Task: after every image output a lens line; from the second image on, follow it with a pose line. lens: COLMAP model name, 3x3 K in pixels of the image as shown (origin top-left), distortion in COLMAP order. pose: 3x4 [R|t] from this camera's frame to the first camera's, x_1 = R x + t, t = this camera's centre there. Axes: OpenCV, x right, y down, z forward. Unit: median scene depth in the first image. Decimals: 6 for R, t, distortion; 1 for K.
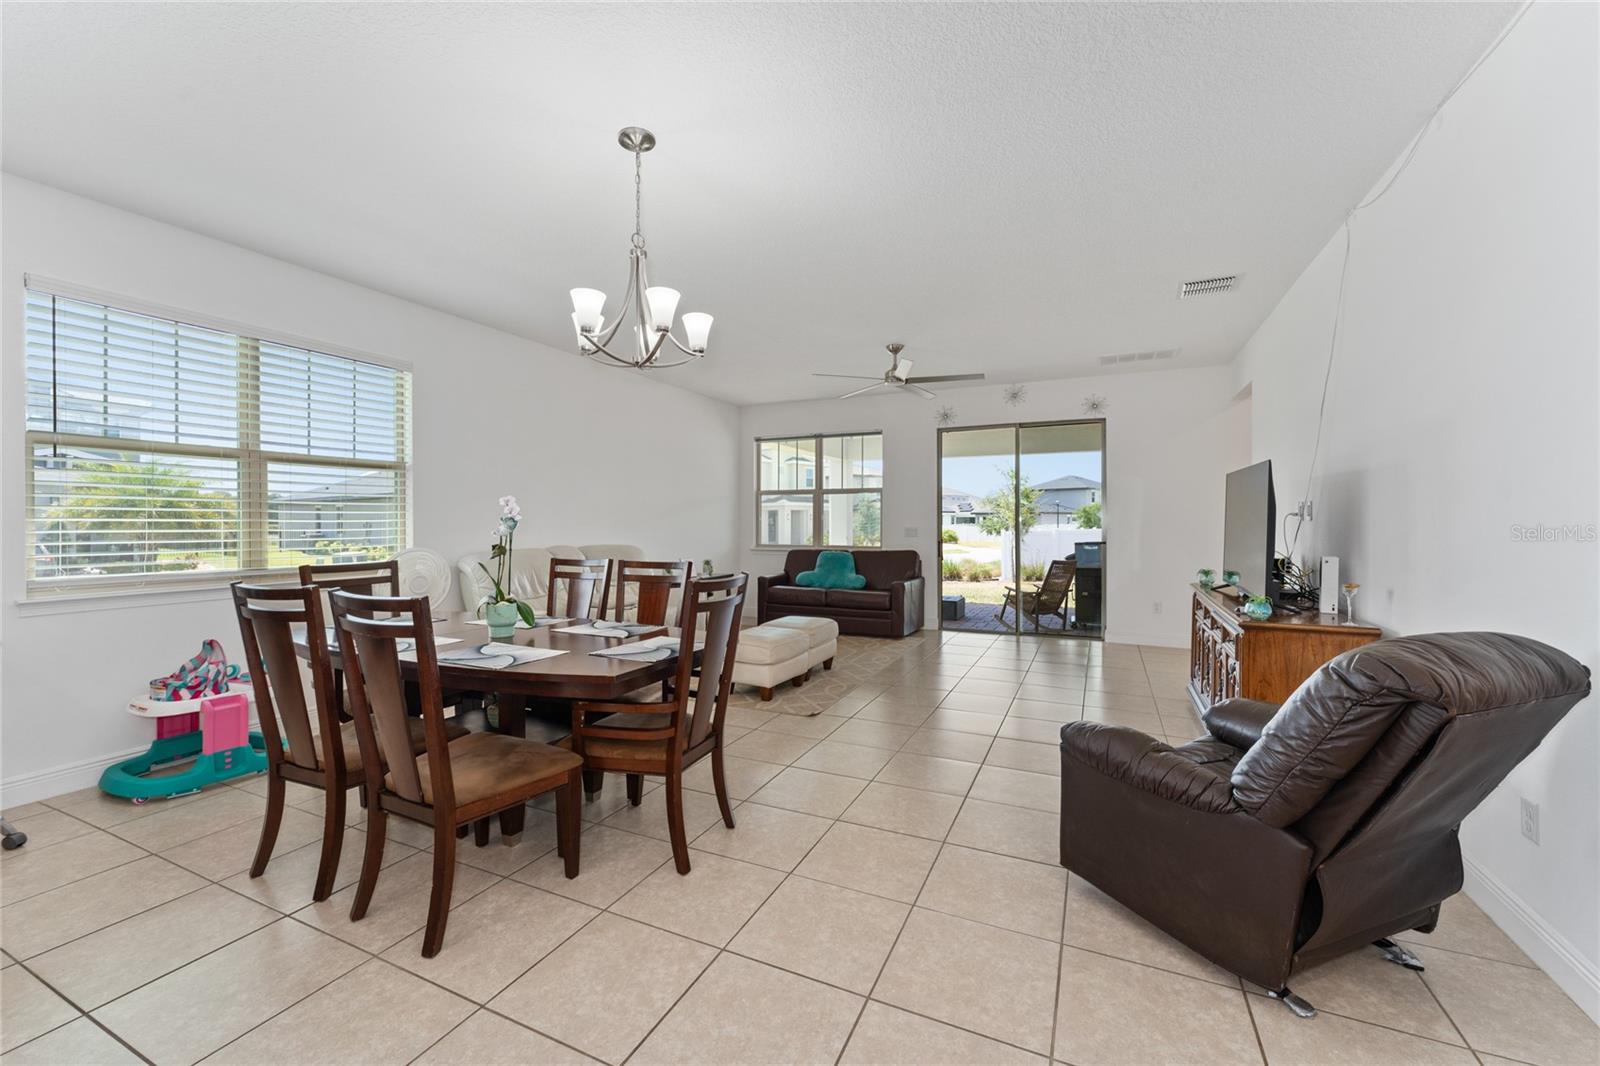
lens RADIAL K [[642.4, 0, 799.2], [0, 642.4, 519.5], [0, 0, 1]] dist [0.000922, 0.000123]
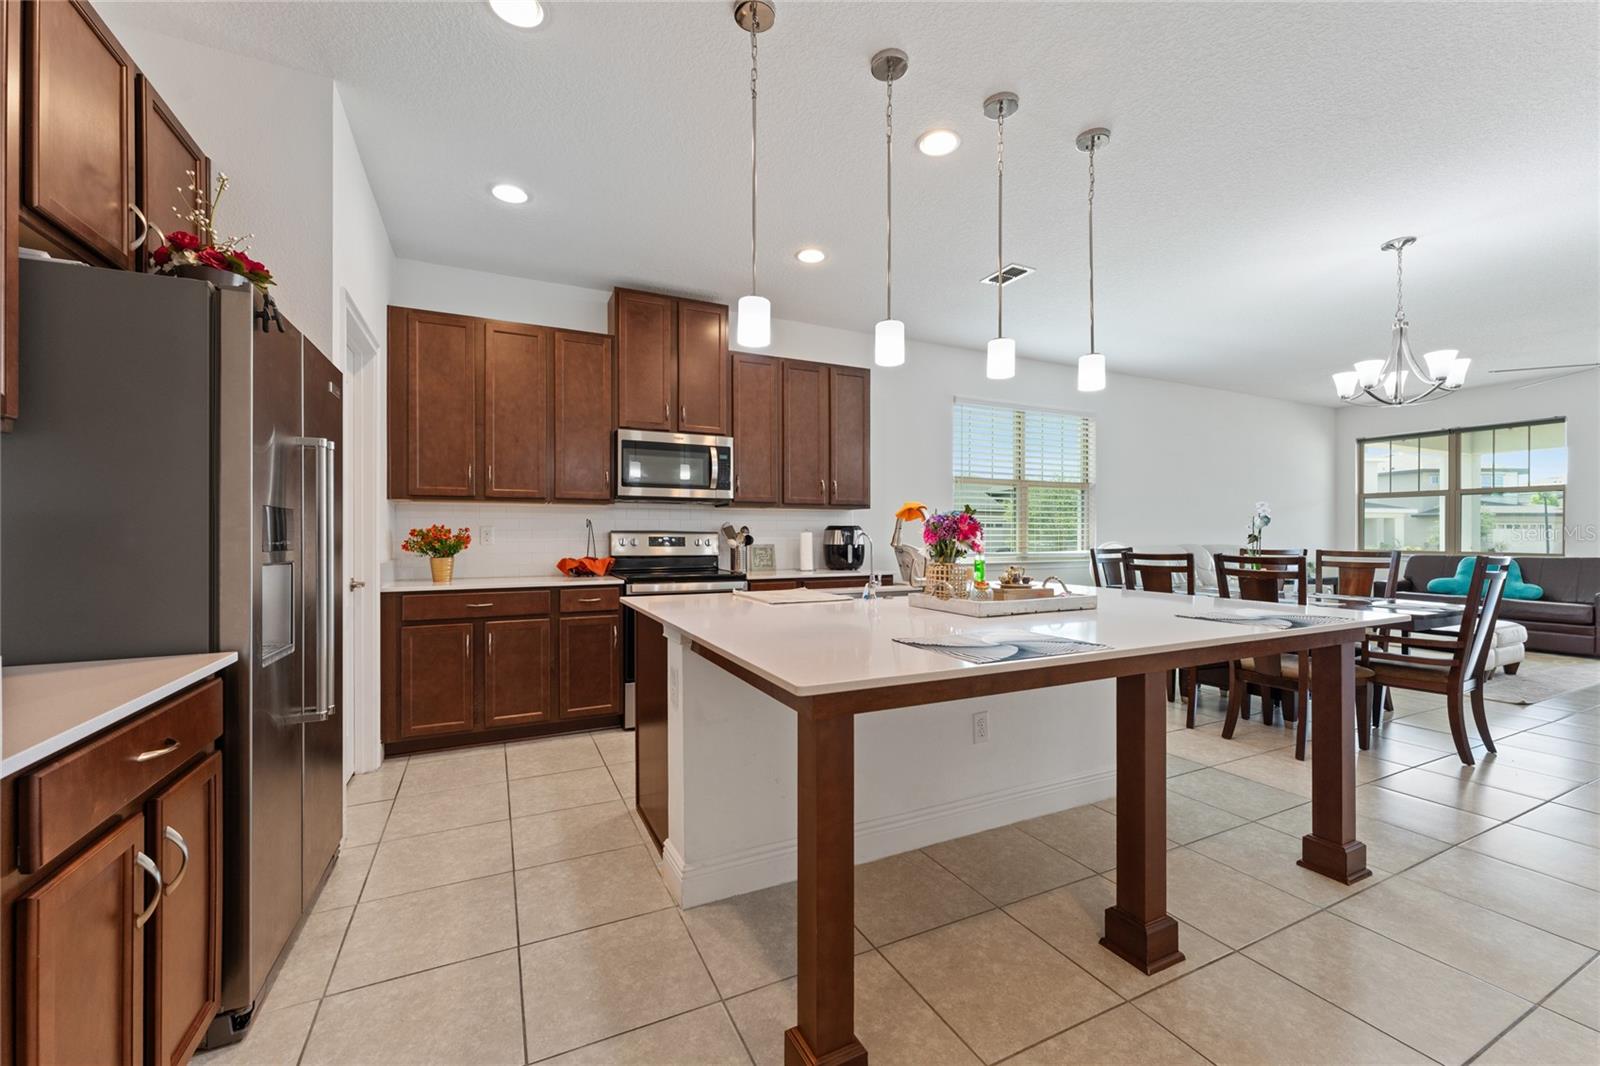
lens RADIAL K [[635.7, 0, 803.4], [0, 635.7, 529.2], [0, 0, 1]] dist [-0.000667, -0.000039]
pose [[0.779756, -0.007071, -0.626044, -0.134035], [0.003820, 0.999971, -0.006537, 0.012535], [0.626072, 0.002706, 0.779760, -0.298129]]
